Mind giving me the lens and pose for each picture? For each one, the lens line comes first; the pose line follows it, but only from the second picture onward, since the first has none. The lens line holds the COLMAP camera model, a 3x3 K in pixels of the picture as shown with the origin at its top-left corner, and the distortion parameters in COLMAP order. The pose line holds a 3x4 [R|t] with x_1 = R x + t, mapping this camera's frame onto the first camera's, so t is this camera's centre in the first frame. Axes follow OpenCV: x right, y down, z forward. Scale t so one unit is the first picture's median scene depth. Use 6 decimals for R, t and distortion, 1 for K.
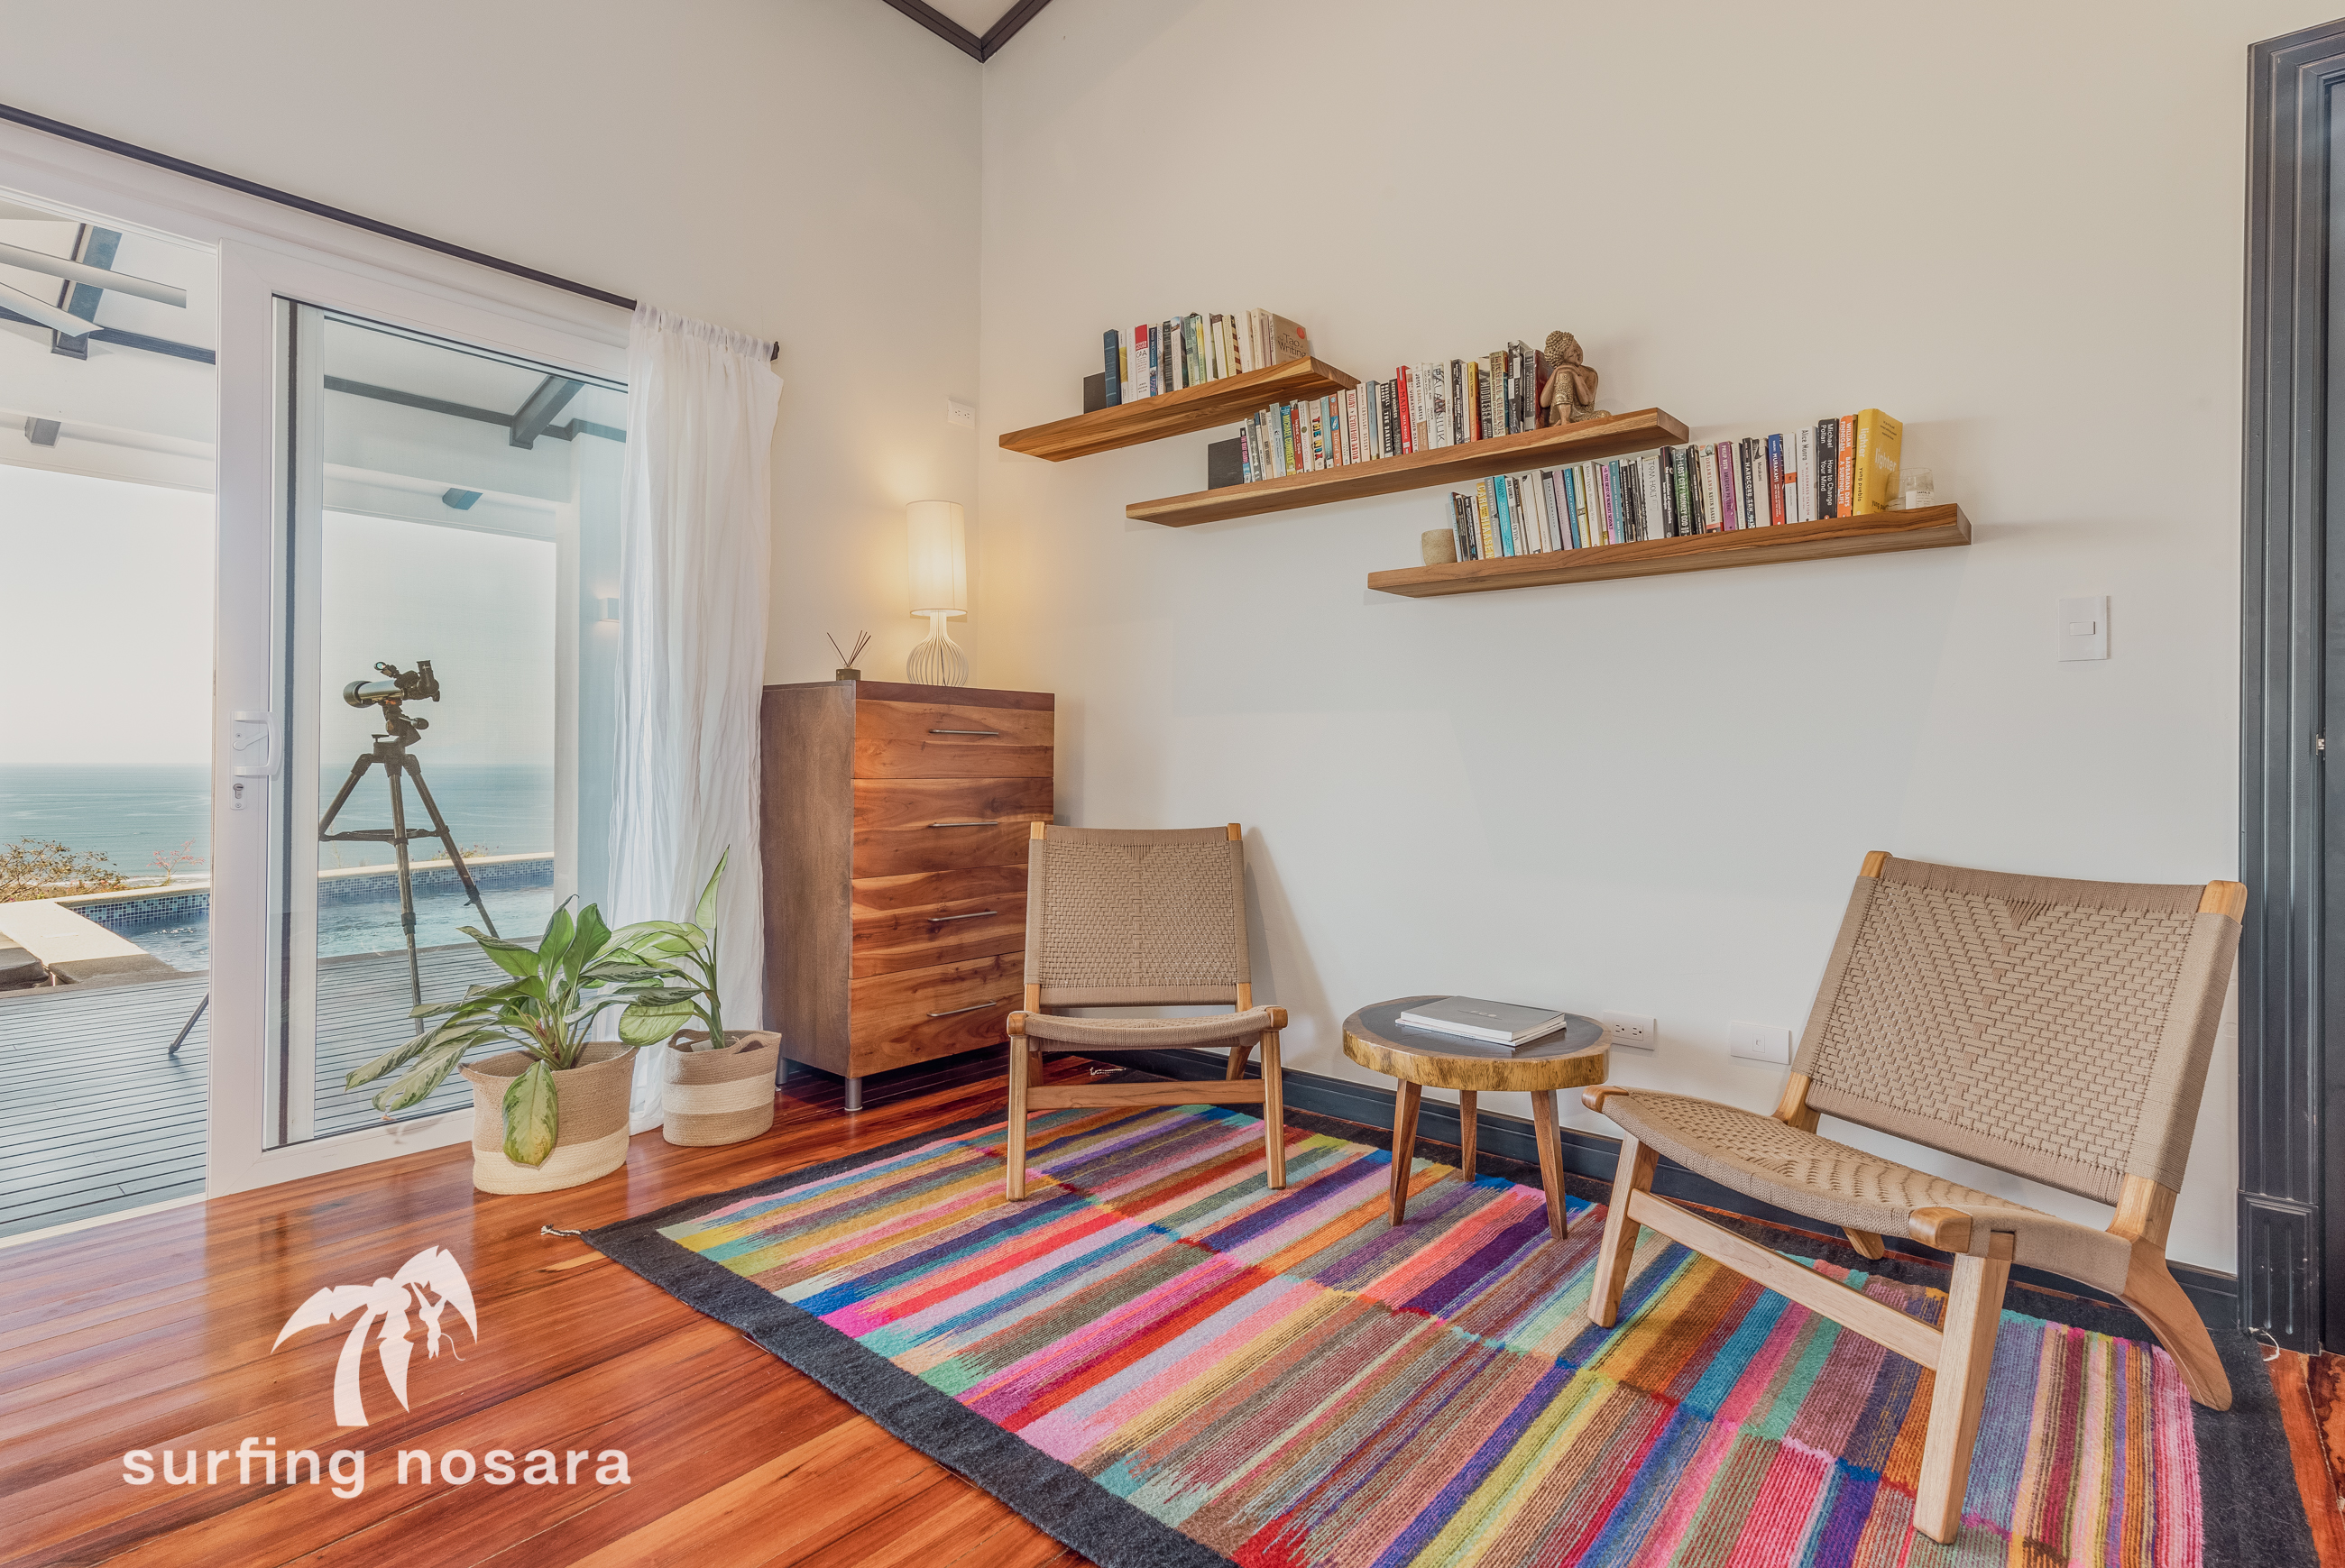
lens RADIAL K [[1134.3, 0, 1176.2], [0, 1134.3, 779.1], [0, 0, 1]] dist [0.000474, -0.000445]
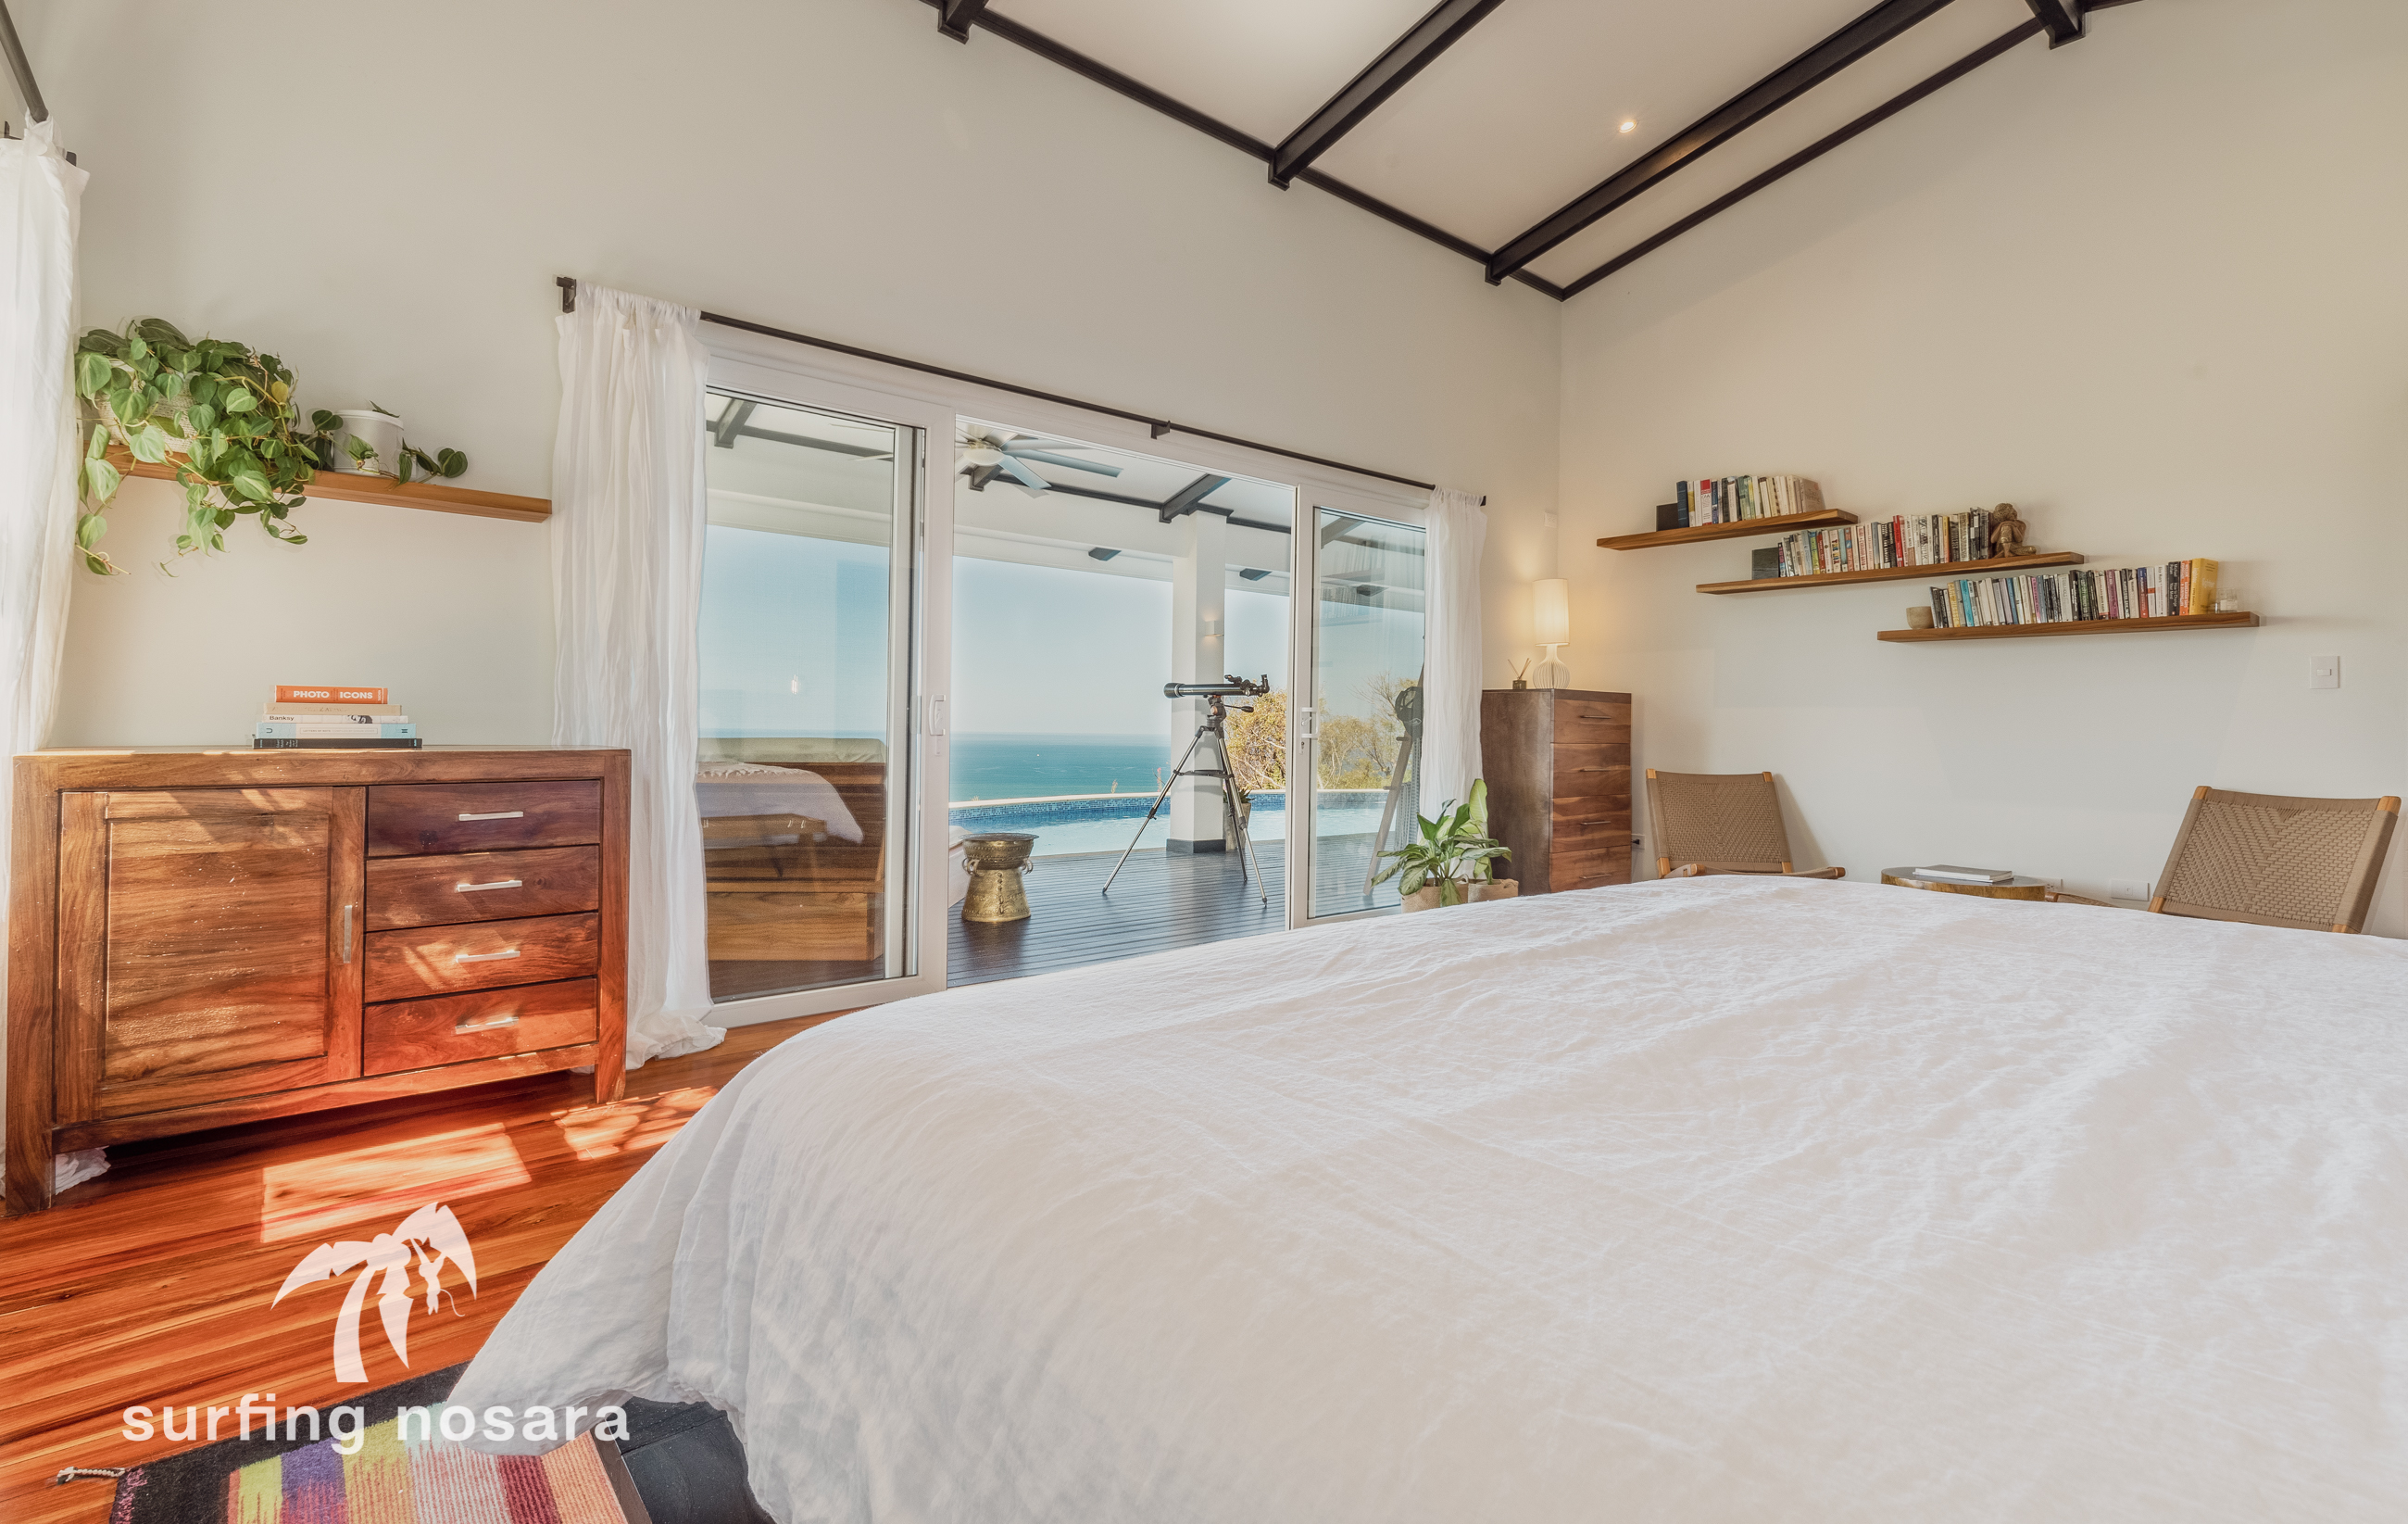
lens RADIAL K [[1083.3, 0, 1199.9], [0, 1083.3, 738.9], [0, 0, 1]] dist [-0.002422, -0.000263]
pose [[0.981860, 0.007847, -0.189443, -0.577745], [-0.009277, 0.999935, -0.006660, 0.010947], [0.189378, 0.008297, 0.981869, -0.918791]]
